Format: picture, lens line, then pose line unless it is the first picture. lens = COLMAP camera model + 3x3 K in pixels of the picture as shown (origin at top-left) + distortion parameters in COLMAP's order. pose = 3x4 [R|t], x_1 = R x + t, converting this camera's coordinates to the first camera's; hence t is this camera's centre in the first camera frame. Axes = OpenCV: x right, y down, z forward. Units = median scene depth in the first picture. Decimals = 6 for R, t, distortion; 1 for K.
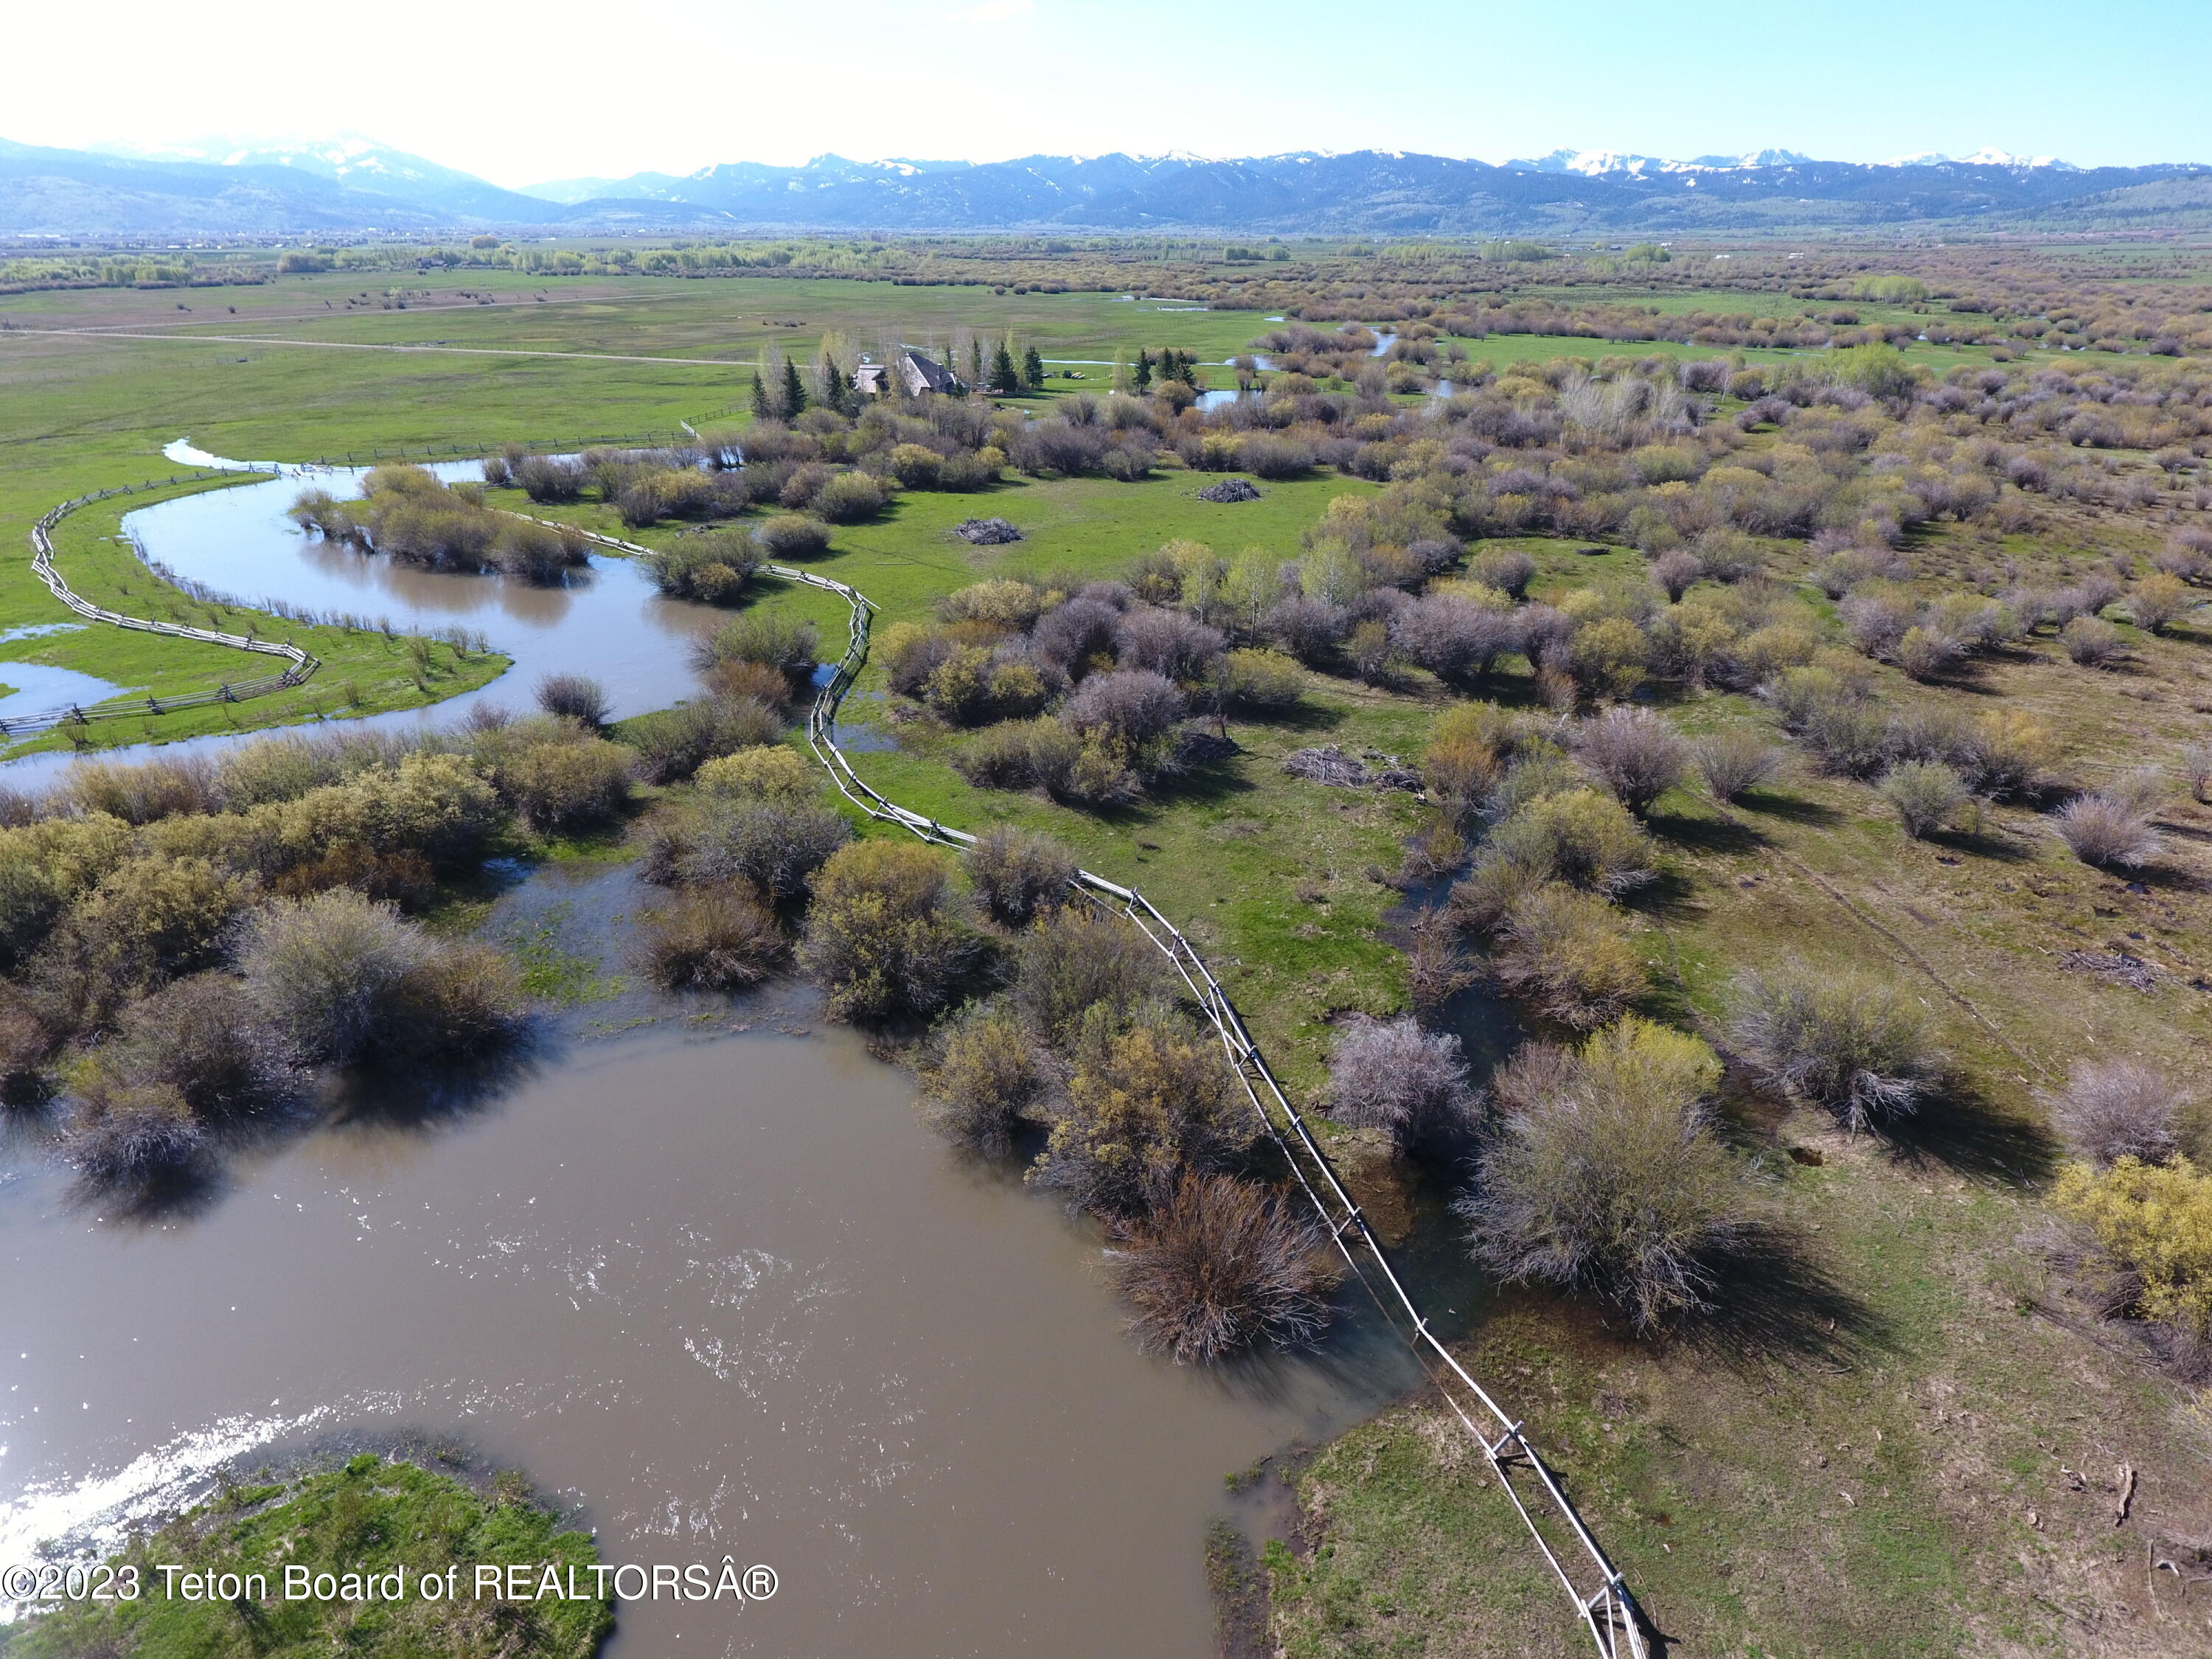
lens RADIAL K [[1292.6, 0, 1121.9], [0, 1292.6, 814.7], [0, 0, 1]] dist [-0.003553, -0.000190]
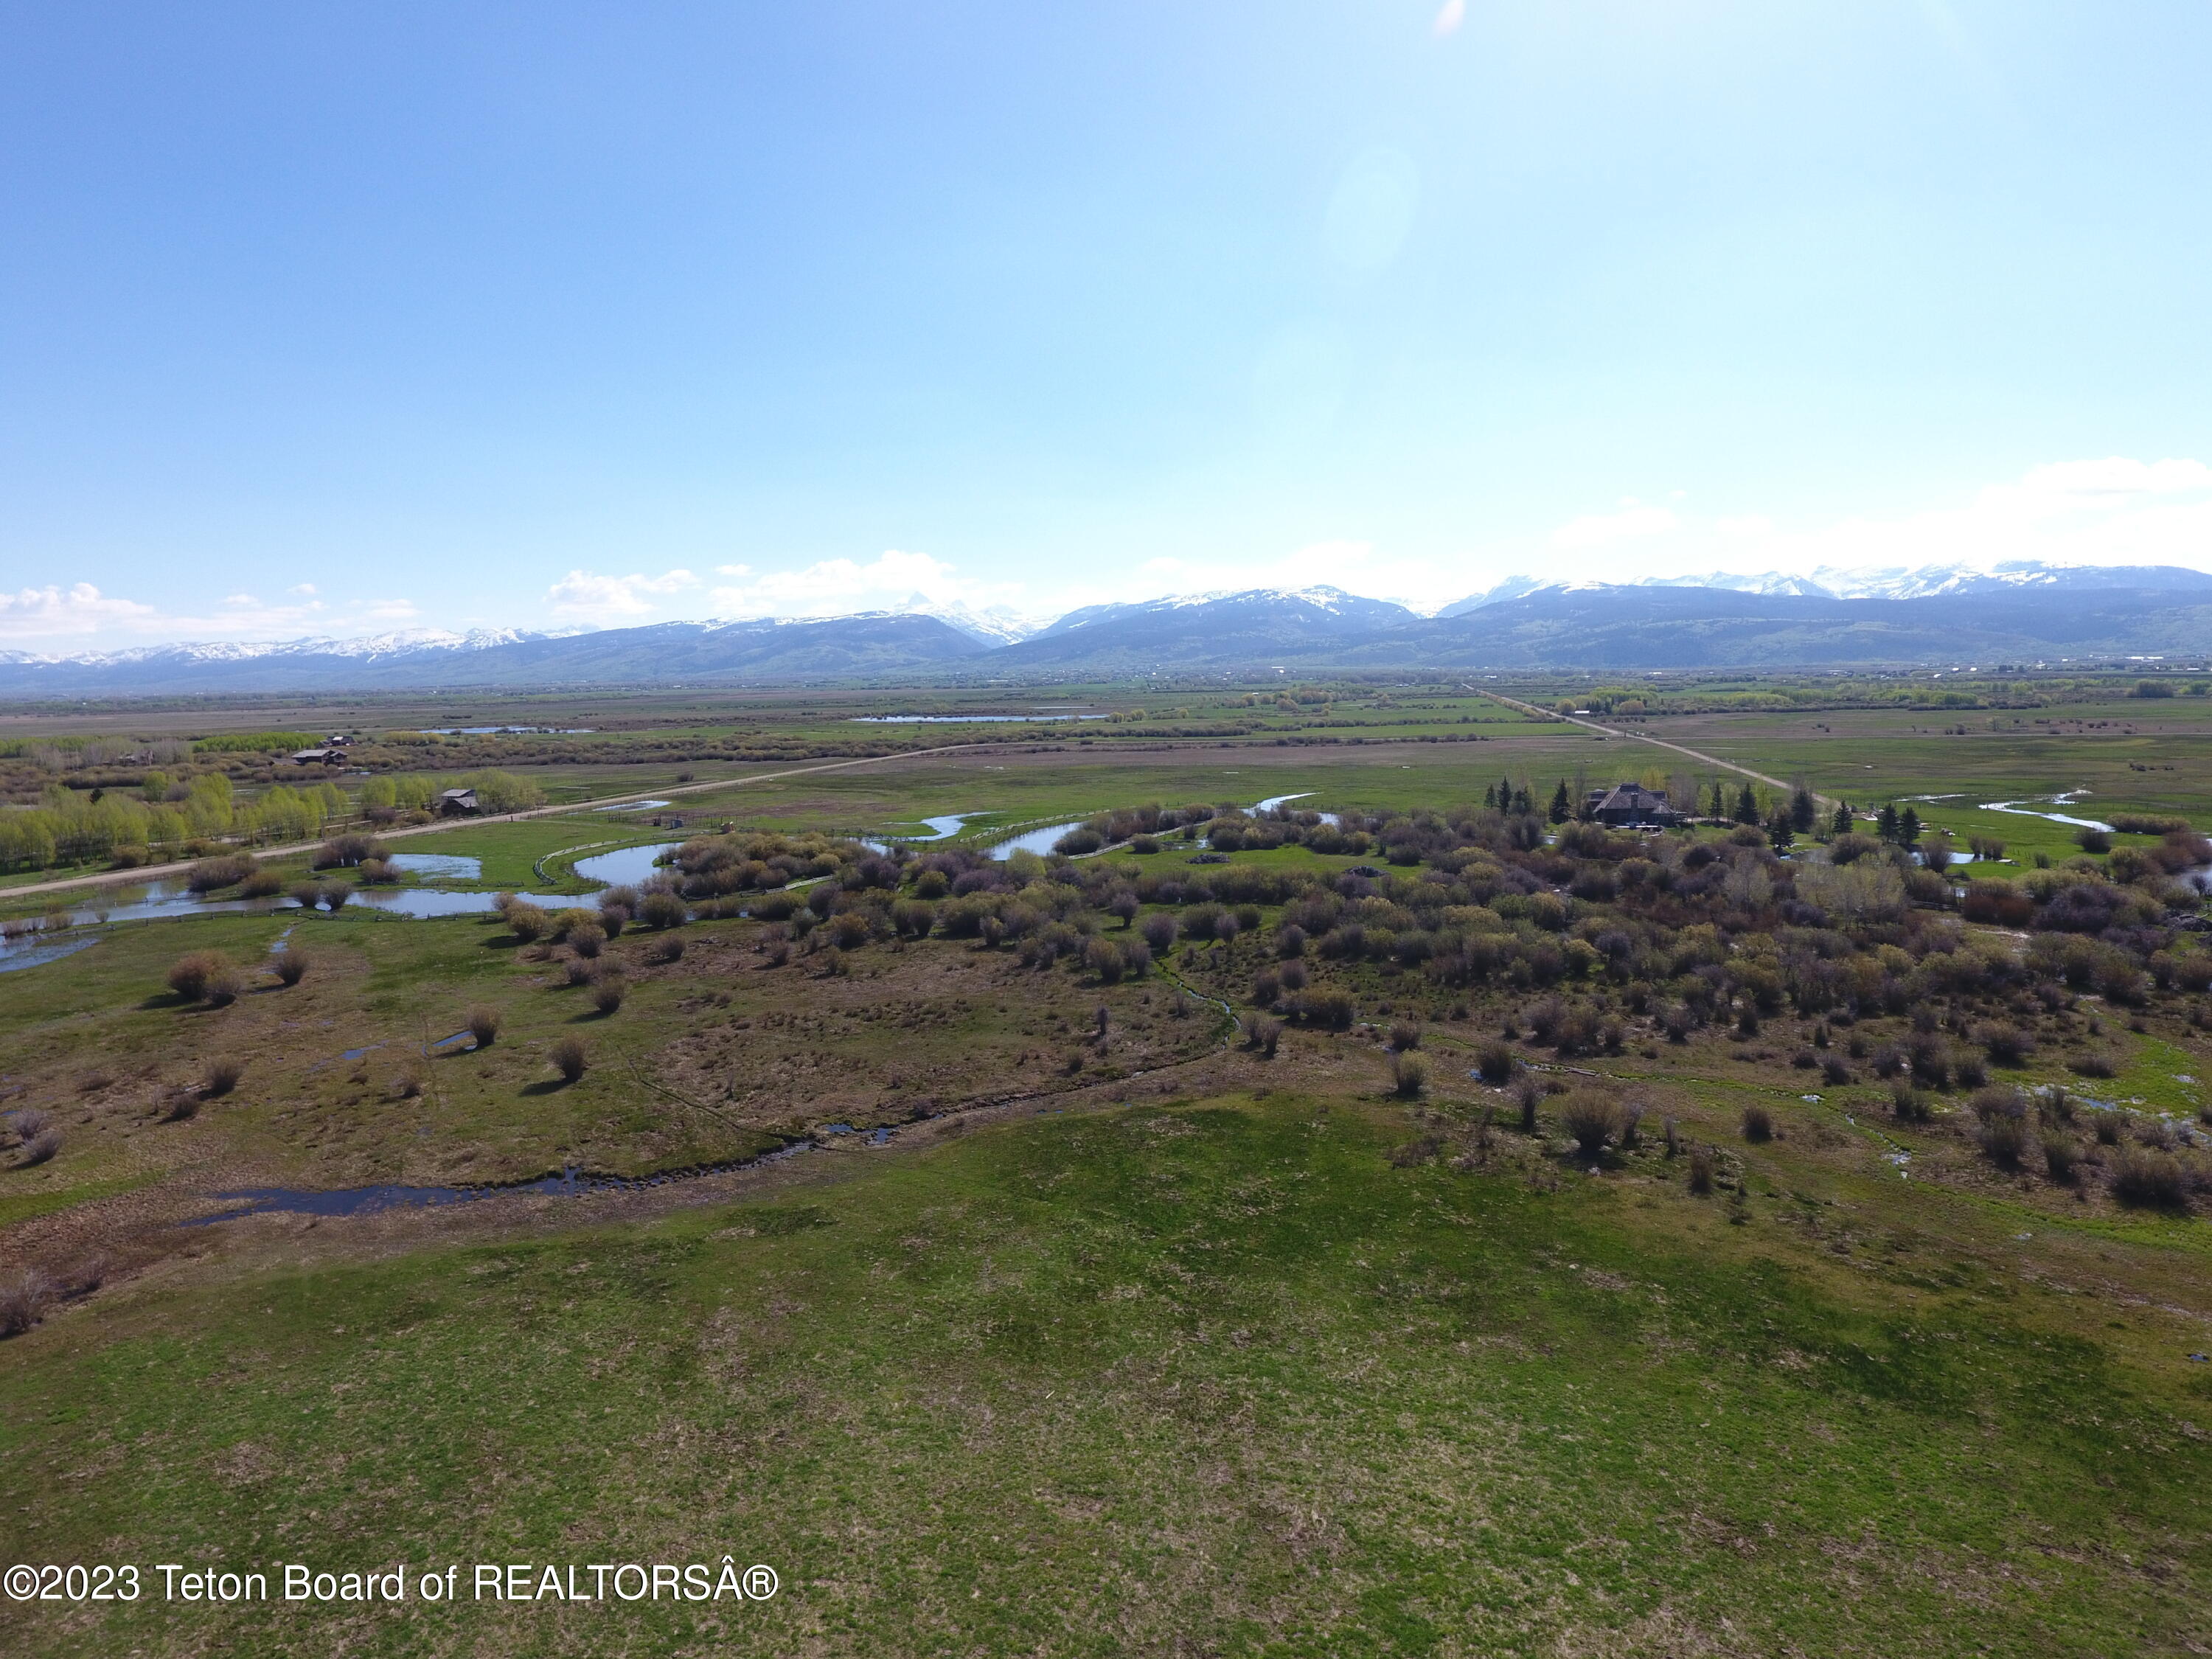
lens RADIAL K [[1292.6, 0, 1121.9], [0, 1292.6, 814.7], [0, 0, 1]] dist [-0.003553, -0.000190]
pose [[0.206921, 0.101953, -0.973031, 0.250228], [-0.383727, 0.923322, 0.015143, -0.038583], [0.899965, 0.370245, 0.230177, 0.064213]]
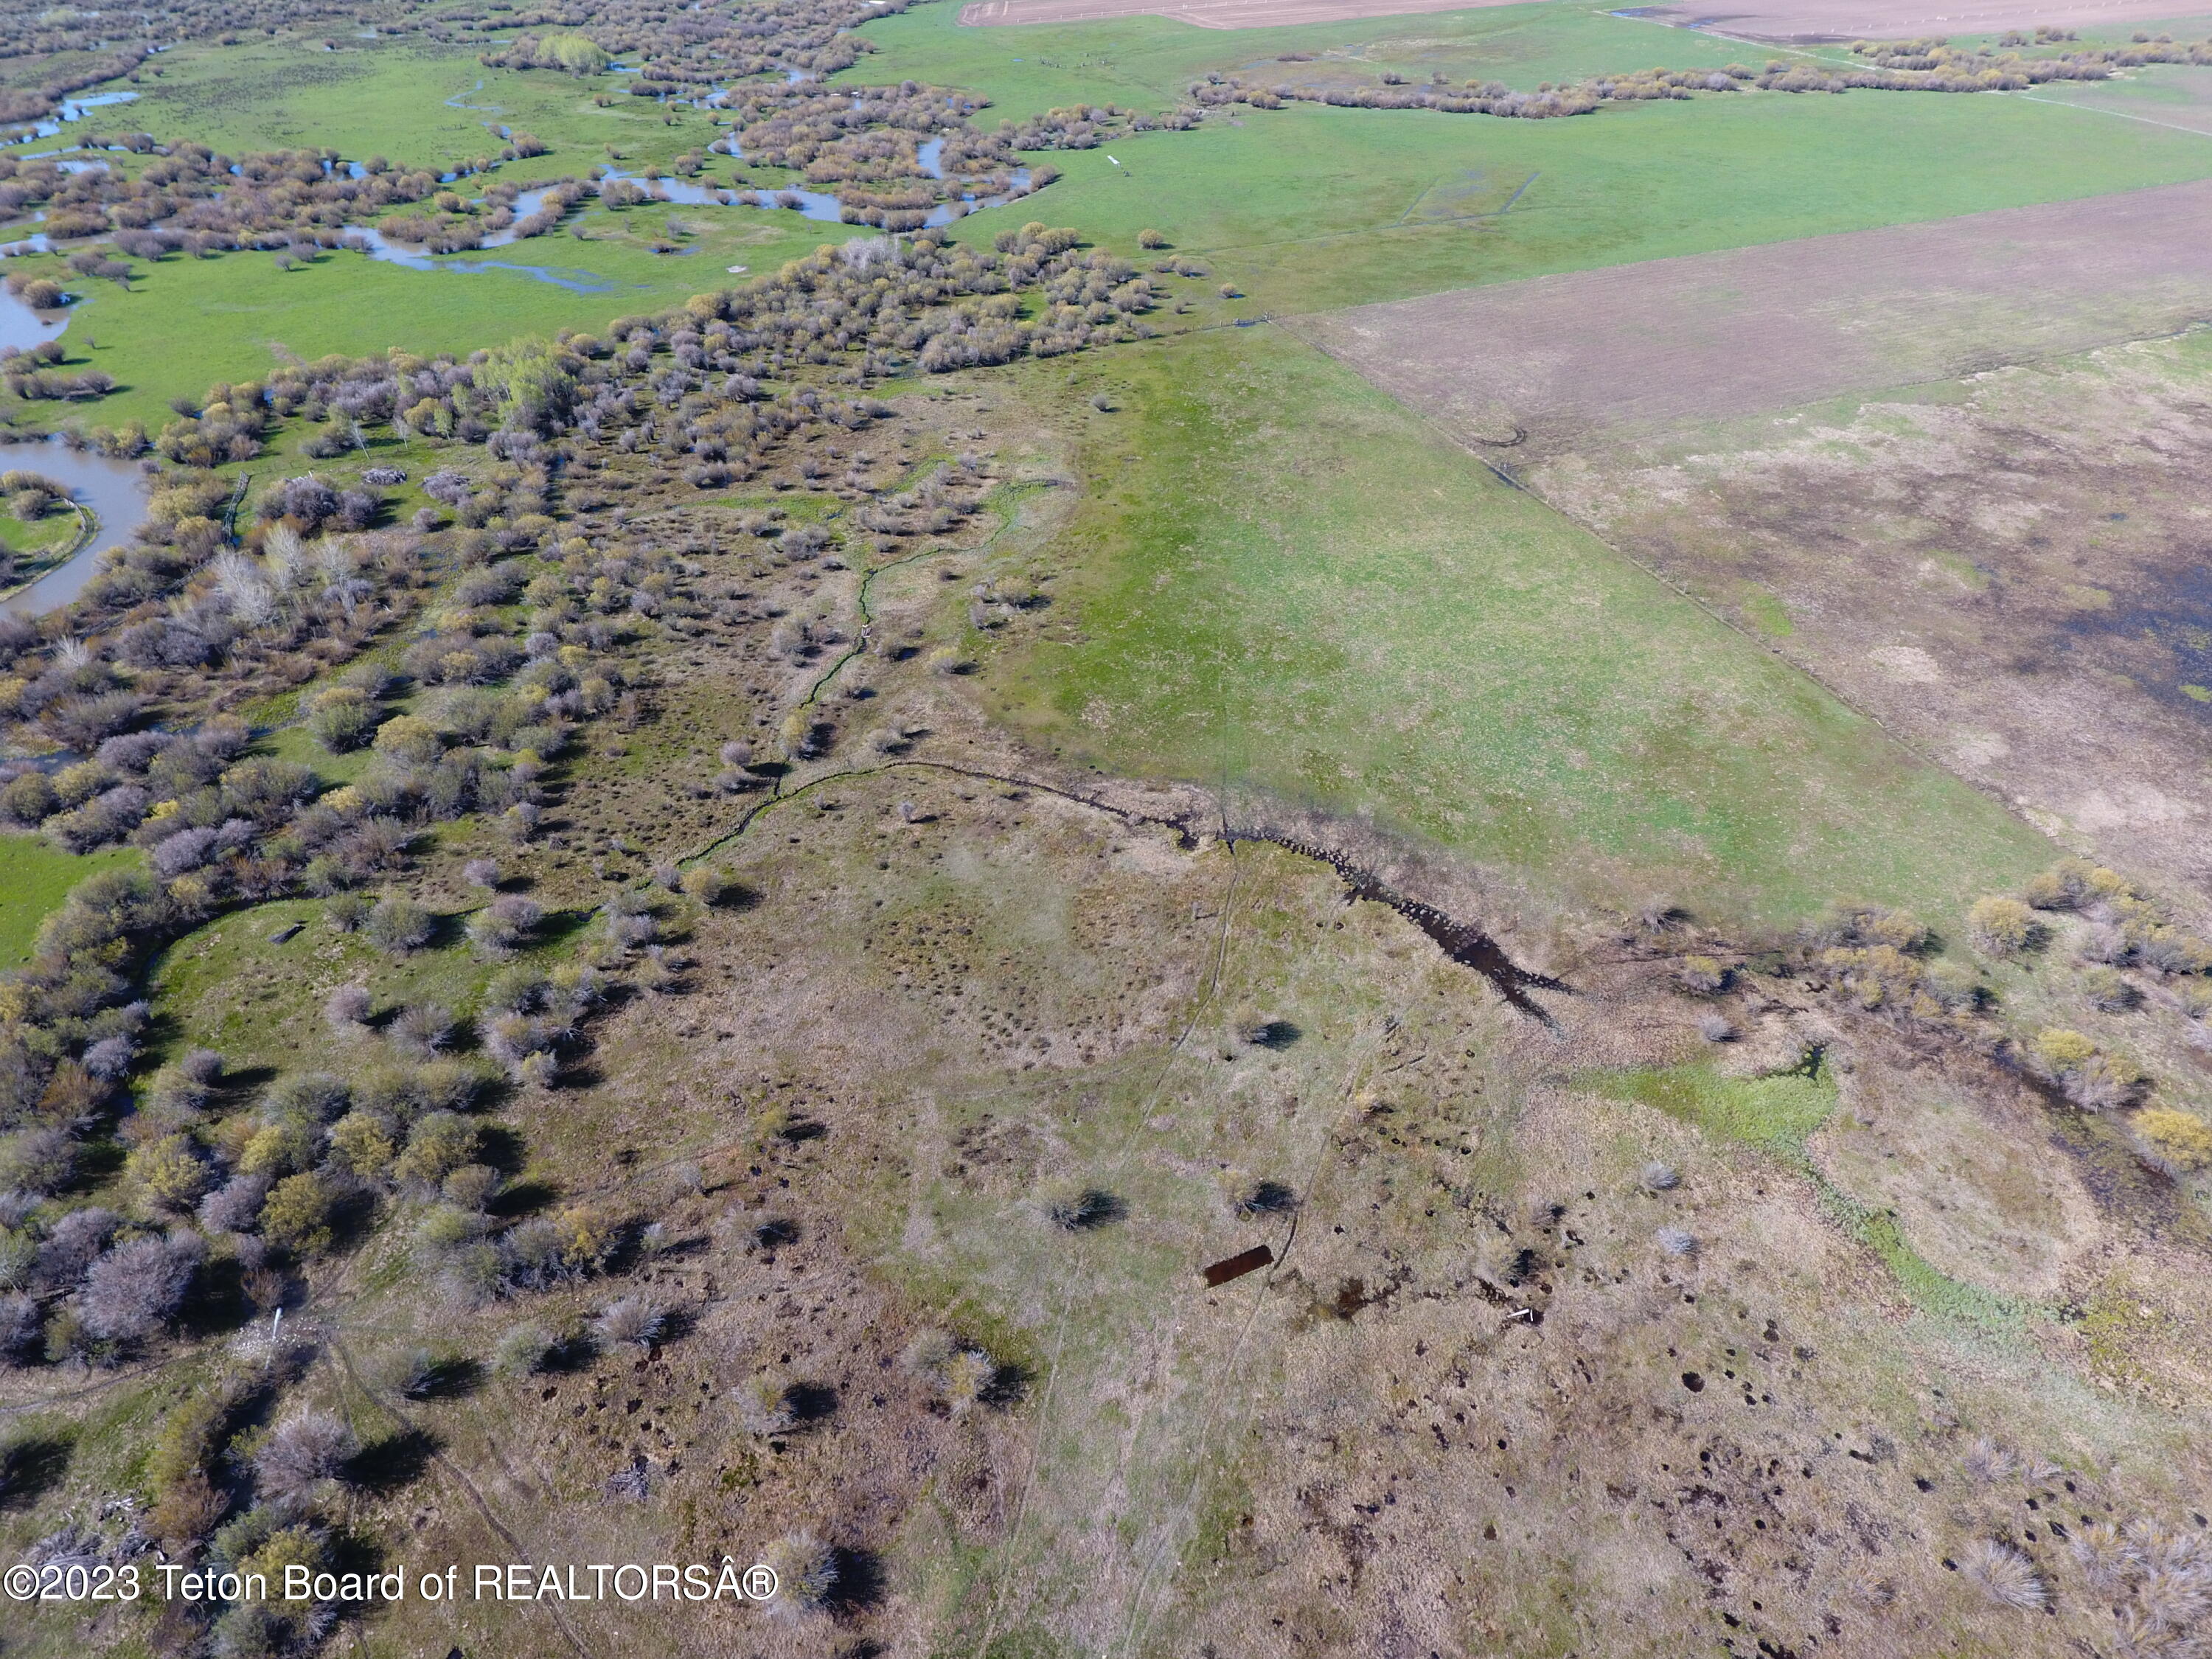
lens RADIAL K [[1293.4, 0, 1122.1], [0, 1293.4, 812.5], [0, 0, 1]] dist [-0.004105, 0.000453]
pose [[0.691120, -0.448468, 0.566771, 0.038519], [0.298427, 0.891301, 0.341357, -0.063040], [-0.658251, -0.066779, 0.749831, -0.038699]]
